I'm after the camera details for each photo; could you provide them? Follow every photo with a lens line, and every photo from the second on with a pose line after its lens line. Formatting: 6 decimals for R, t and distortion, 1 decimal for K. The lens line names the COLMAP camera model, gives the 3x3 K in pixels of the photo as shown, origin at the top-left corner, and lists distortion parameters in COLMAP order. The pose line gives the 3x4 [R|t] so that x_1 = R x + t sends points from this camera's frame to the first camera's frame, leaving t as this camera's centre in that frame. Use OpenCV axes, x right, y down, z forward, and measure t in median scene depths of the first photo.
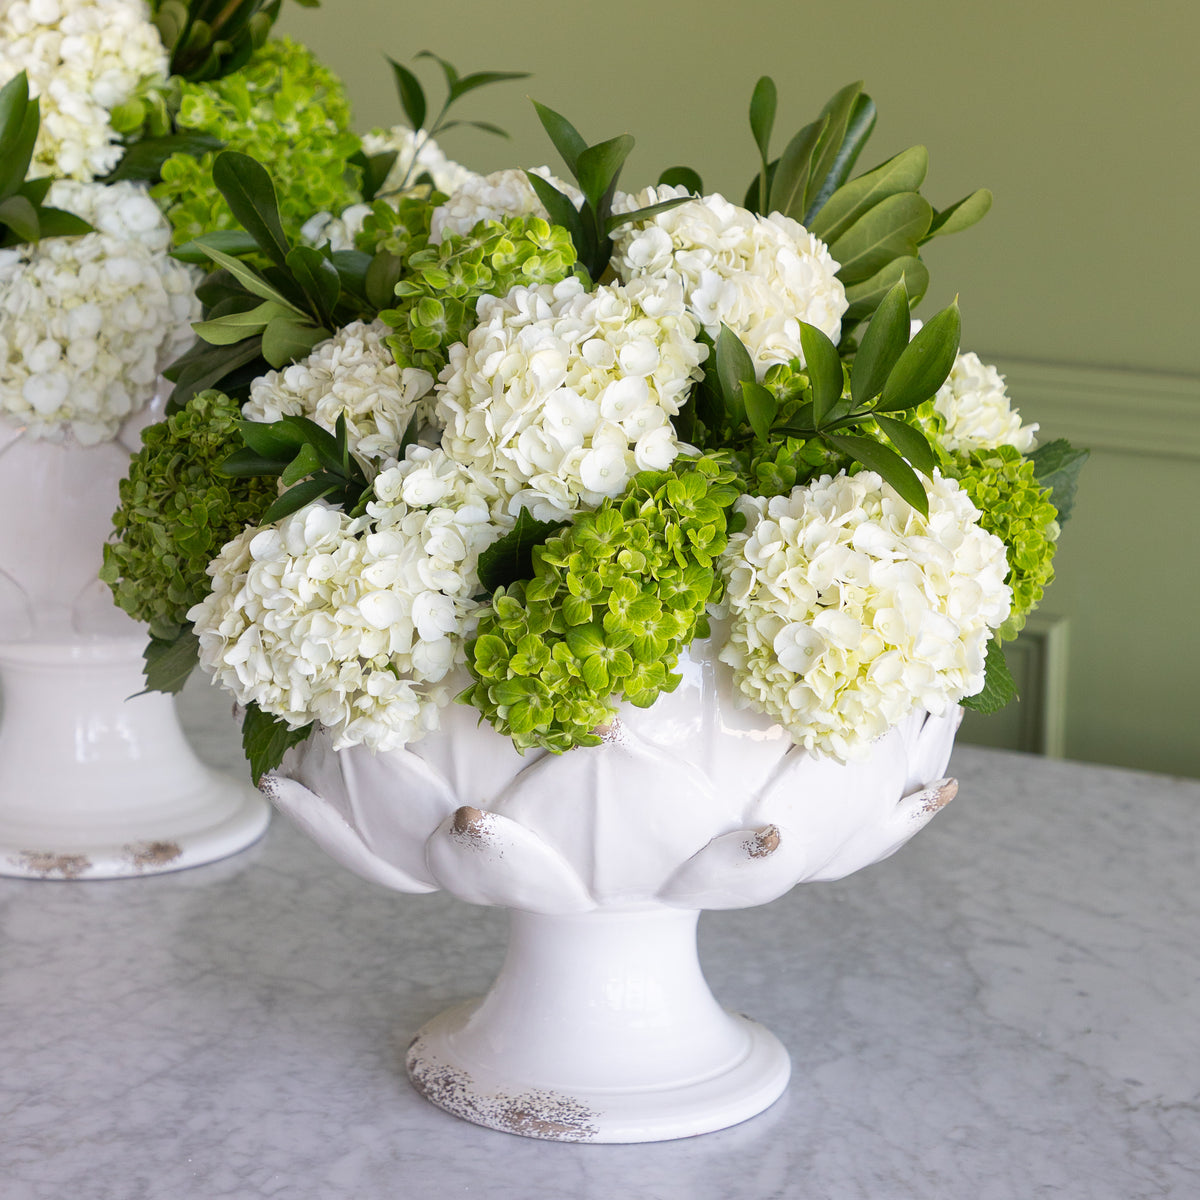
lens RADIAL K [[3160.8, 0, 578.3], [0, 3160.8, 527.8], [0, 0, 1]] dist [0.095905, 0.000000]
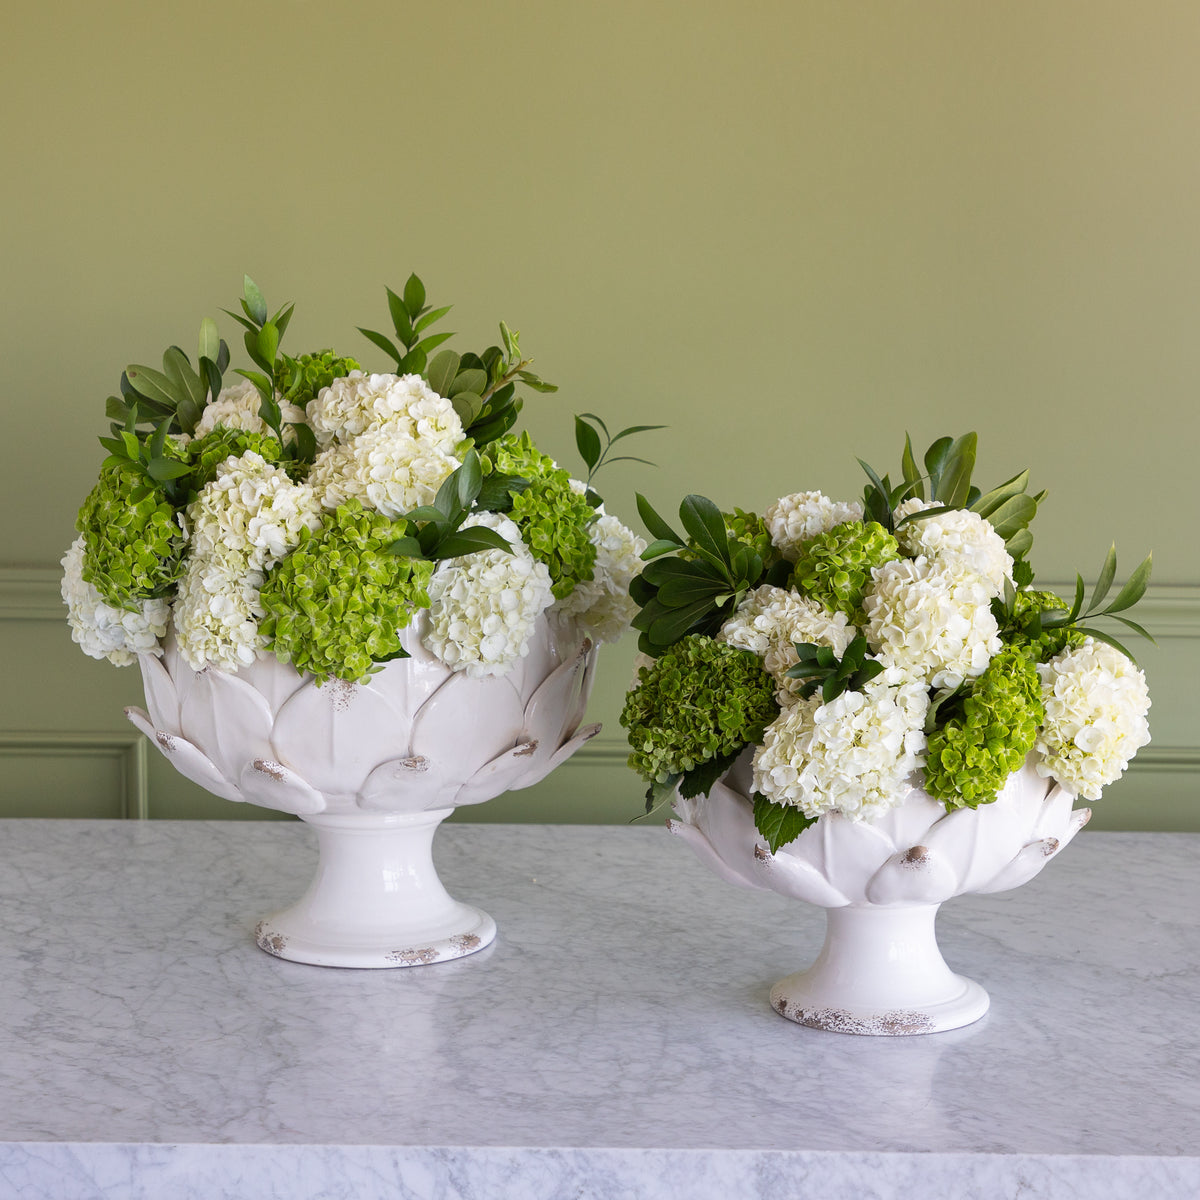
lens RADIAL K [[3096.1, 0, 803.7], [0, 3096.1, 687.2], [0, 0, 1]] dist [0.104165, 0.000000]
pose [[0.871821, -0.093255, 0.480866, -0.932137], [0.097553, 0.995100, 0.016114, -0.038417], [-0.480013, 0.032862, 0.876646, -0.539156]]
